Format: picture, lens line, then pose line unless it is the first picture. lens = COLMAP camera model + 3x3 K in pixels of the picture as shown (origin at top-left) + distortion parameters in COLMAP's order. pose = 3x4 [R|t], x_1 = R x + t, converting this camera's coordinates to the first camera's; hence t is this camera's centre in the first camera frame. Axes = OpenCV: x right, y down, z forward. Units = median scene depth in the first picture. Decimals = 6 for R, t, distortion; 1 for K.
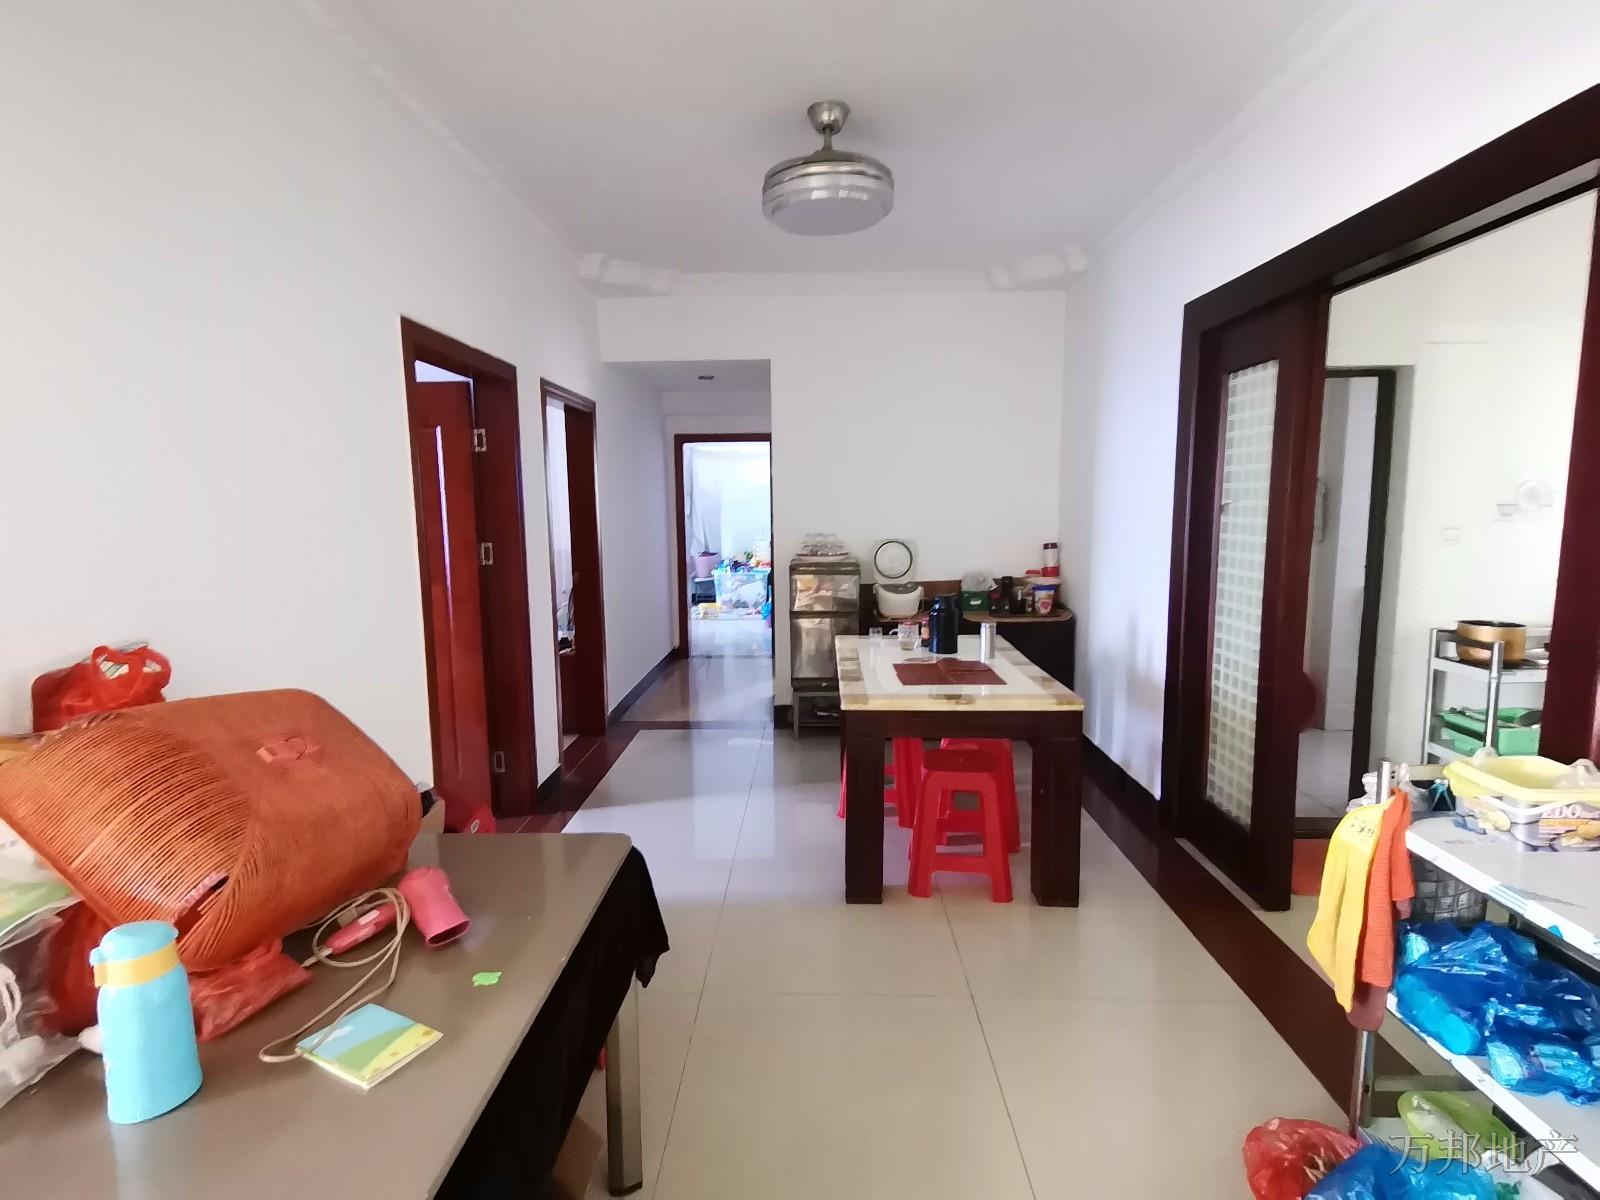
lens RADIAL K [[796.0, 0, 800.2], [0, 796.0, 599.3], [0, 0, 1]] dist [0.002335, 0.000221]
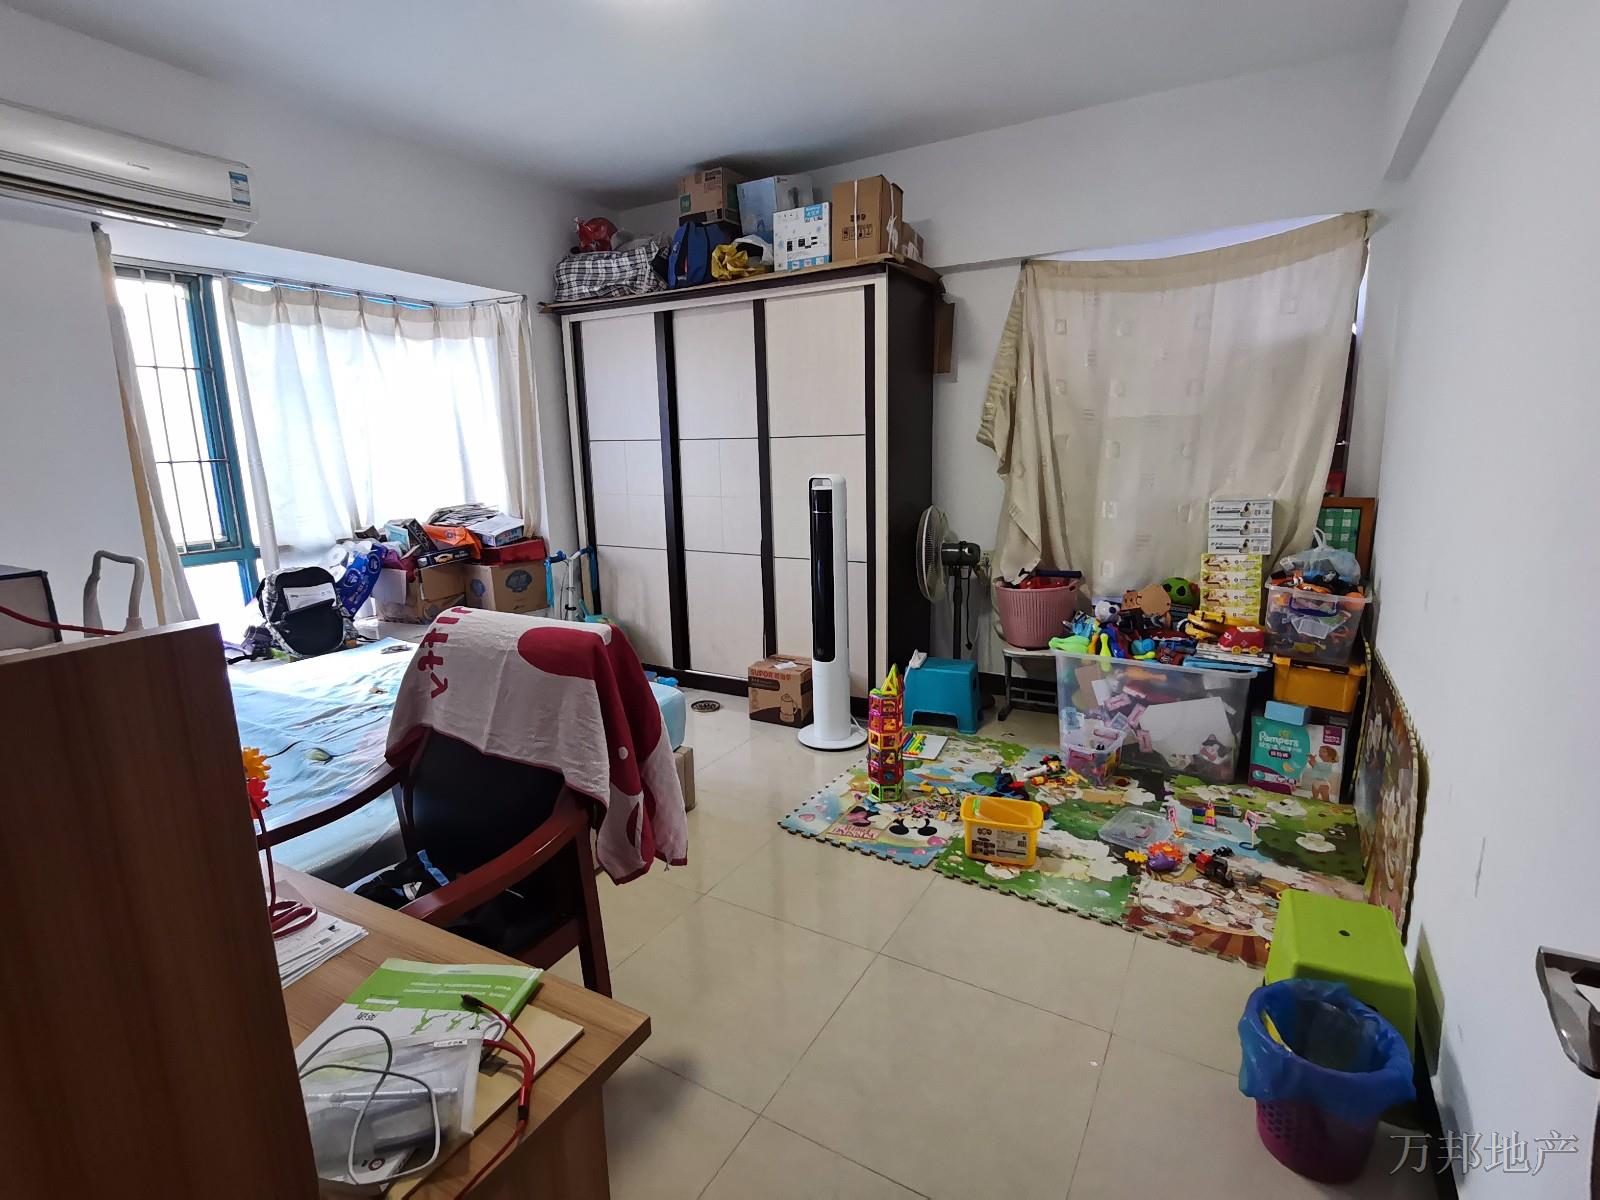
lens RADIAL K [[796.0, 0, 802.7], [0, 796.0, 599.4], [0, 0, 1]] dist [0.002335, 0.000221]
pose [[0.875278, 0.078469, -0.477212, -0.047170], [-0.037881, 0.994841, 0.094104, -0.077570], [0.482134, -0.064289, 0.873735, 0.680971]]
